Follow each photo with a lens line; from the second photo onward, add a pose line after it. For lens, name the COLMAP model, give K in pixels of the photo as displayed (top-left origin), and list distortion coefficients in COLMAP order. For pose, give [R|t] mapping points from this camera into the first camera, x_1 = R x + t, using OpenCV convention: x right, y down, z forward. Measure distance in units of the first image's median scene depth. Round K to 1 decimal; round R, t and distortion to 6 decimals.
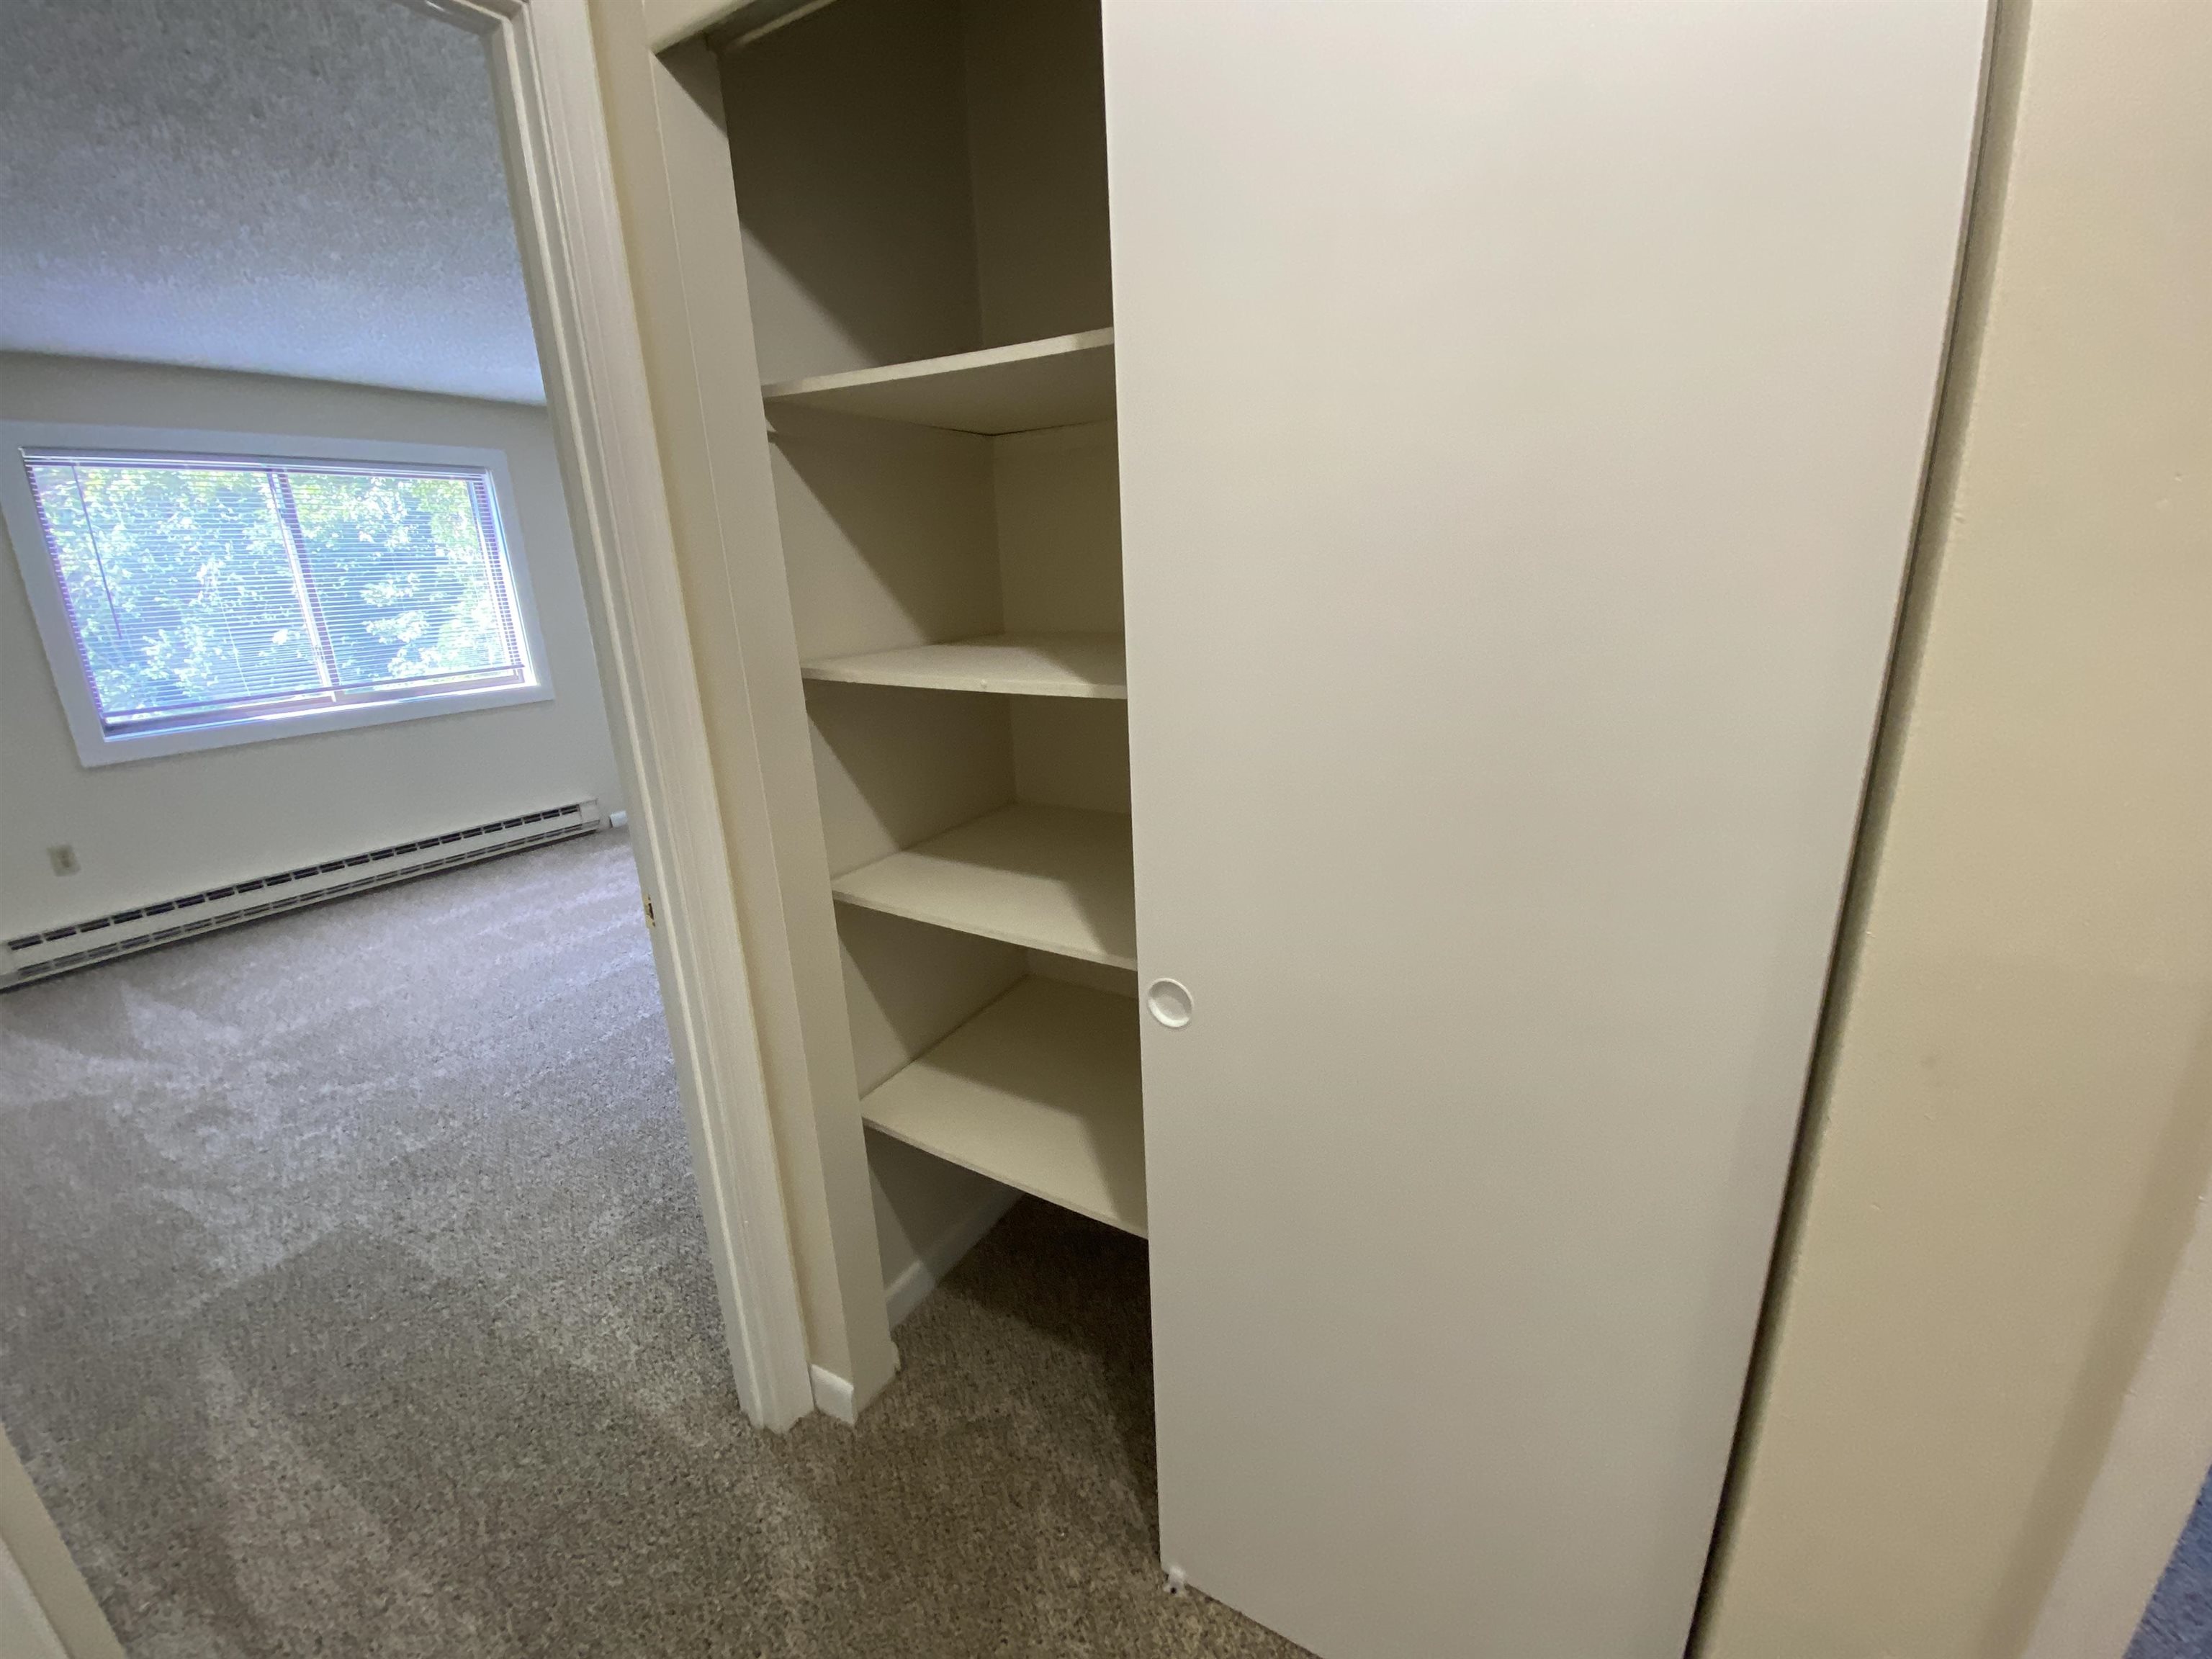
lens RADIAL K [[891.6, 0, 1077.7], [0, 891.6, 814.4], [0, 0, 1]] dist [0.006898, -0.014175]
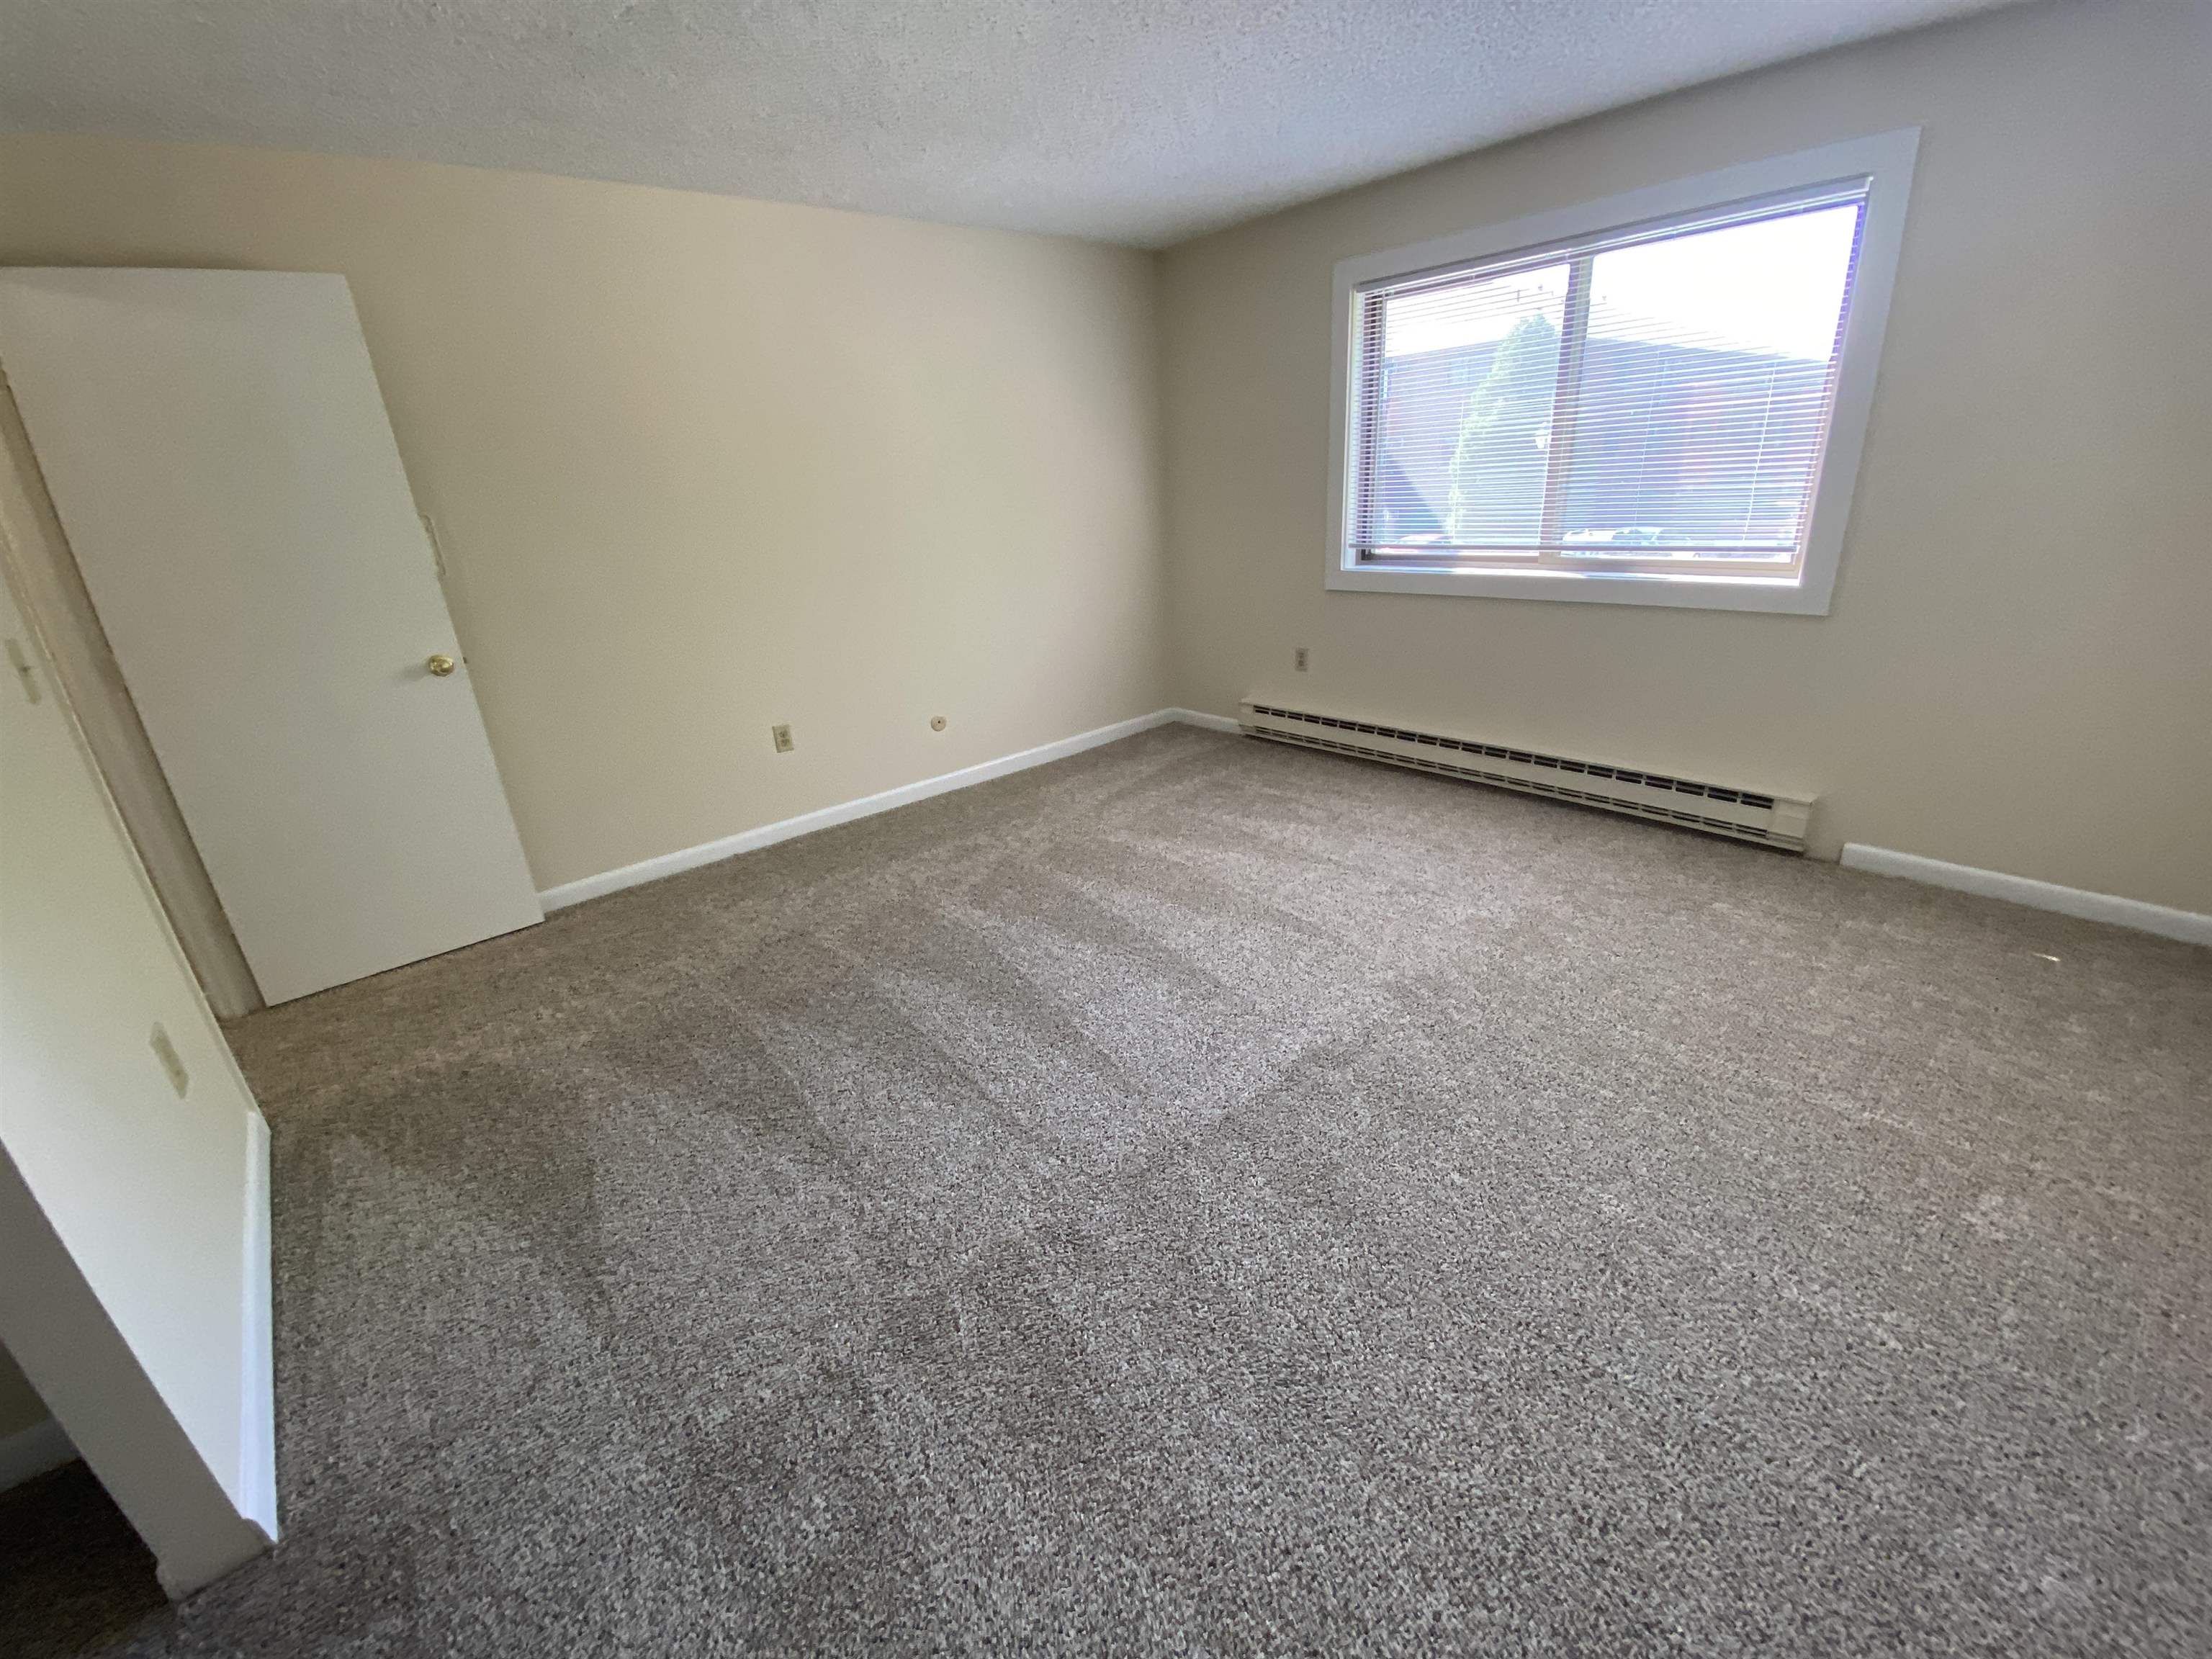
lens RADIAL K [[891.6, 0, 1103.7], [0, 891.6, 816.5], [0, 0, 1]] dist [0.006898, -0.014175]
pose [[-0.295967, 0.395142, -0.869636, 0.102537], [-0.172657, 0.873297, 0.455567, -0.236317], [0.939464, 0.284982, -0.190243, 0.867100]]
